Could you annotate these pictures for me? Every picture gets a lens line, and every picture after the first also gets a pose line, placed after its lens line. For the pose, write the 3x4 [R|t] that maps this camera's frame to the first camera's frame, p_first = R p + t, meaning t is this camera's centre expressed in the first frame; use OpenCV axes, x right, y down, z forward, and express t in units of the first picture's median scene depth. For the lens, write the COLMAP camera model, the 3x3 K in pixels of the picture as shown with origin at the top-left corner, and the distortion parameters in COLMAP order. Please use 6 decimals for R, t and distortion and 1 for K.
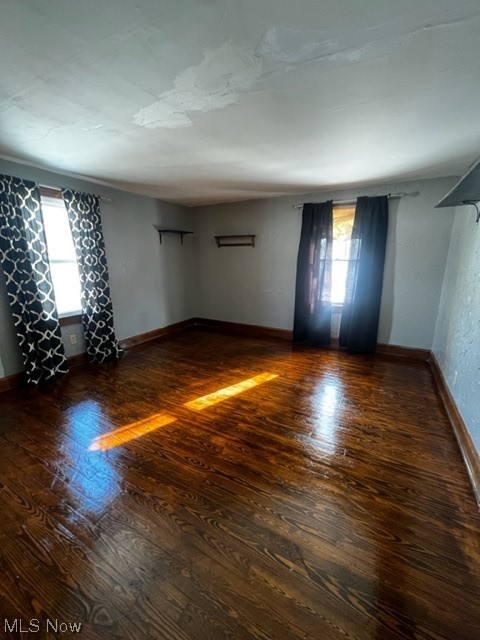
lens RADIAL K [[260.5, 0, 240.8], [0, 260.5, 320.8], [0, 0, 1]] dist [-0.001804, -0.000236]
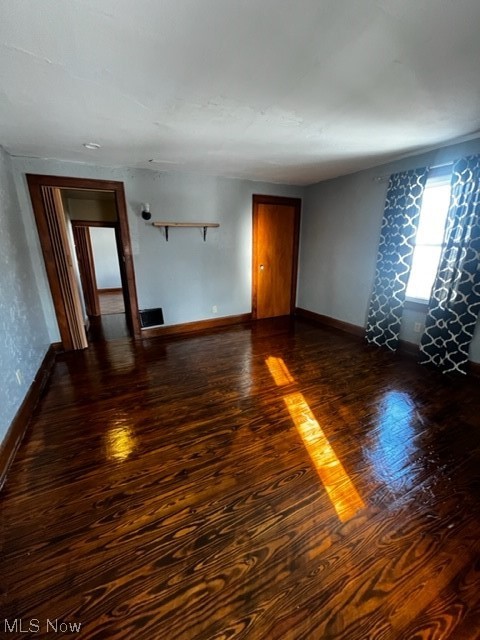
lens RADIAL K [[260.5, 0, 240.8], [0, 260.5, 320.8], [0, 0, 1]] dist [-0.001804, -0.000236]
pose [[-0.562418, 0.233340, -0.793245, 0.609880], [-0.188581, 0.897872, 0.397823, -0.266061], [0.805061, 0.373334, -0.460976, 1.155969]]
